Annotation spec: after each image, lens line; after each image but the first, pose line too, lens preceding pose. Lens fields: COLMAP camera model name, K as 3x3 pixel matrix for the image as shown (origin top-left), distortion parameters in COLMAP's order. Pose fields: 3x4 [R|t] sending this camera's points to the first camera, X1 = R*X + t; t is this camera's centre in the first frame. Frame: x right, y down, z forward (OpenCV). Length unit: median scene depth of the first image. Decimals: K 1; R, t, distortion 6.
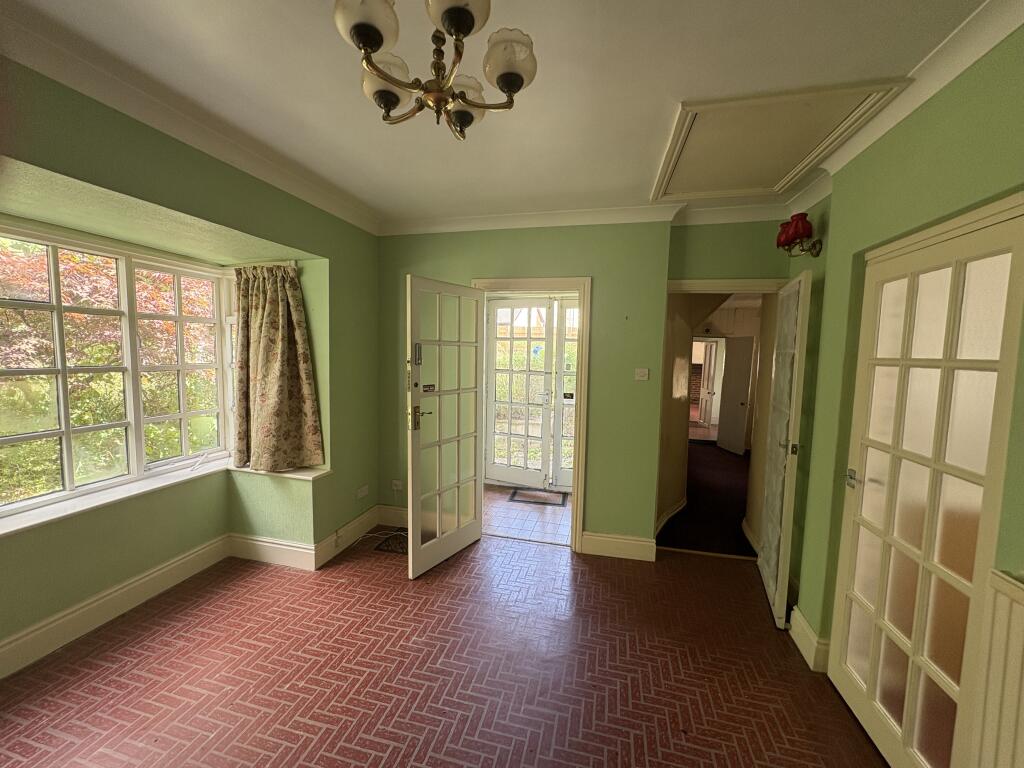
lens RADIAL K [[408.6, 0, 511.3], [0, 408.6, 382.7], [0, 0, 1]] dist [0.004327, -0.000308]
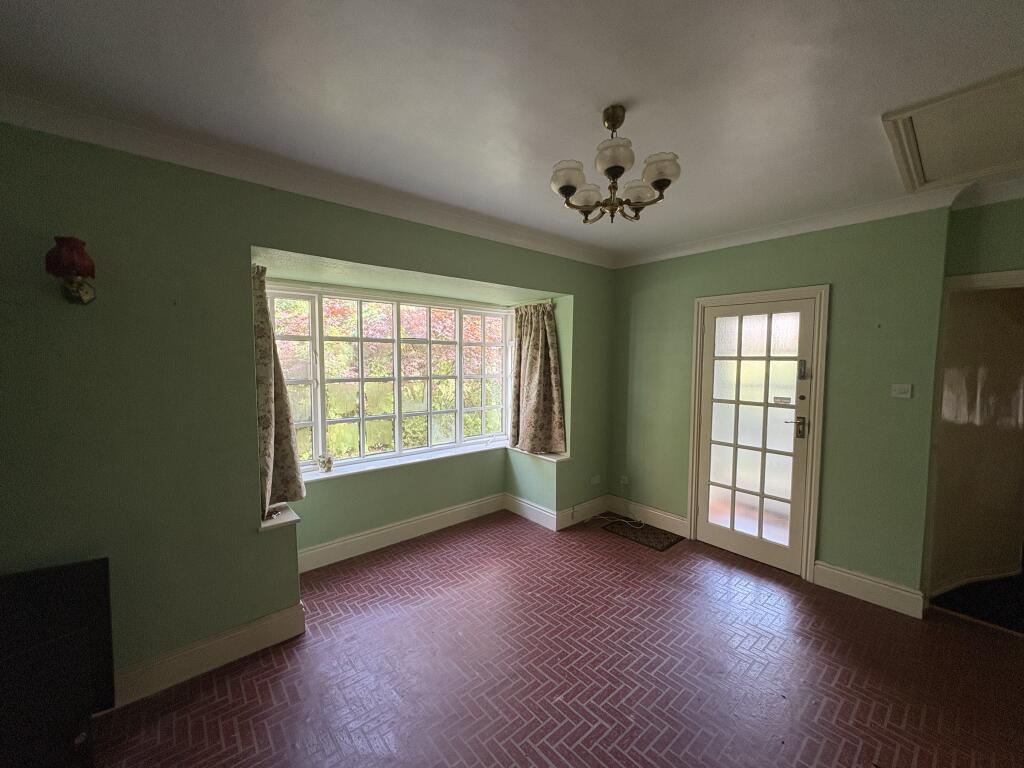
lens RADIAL K [[408.6, 0, 513.5], [0, 408.6, 383.3], [0, 0, 1]] dist [0.004327, -0.000308]
pose [[0.818418, 0.021751, -0.574211, 0.154393], [-0.036214, 0.999249, -0.013765, 0.004972], [0.573480, 0.032060, 0.818592, -0.172550]]
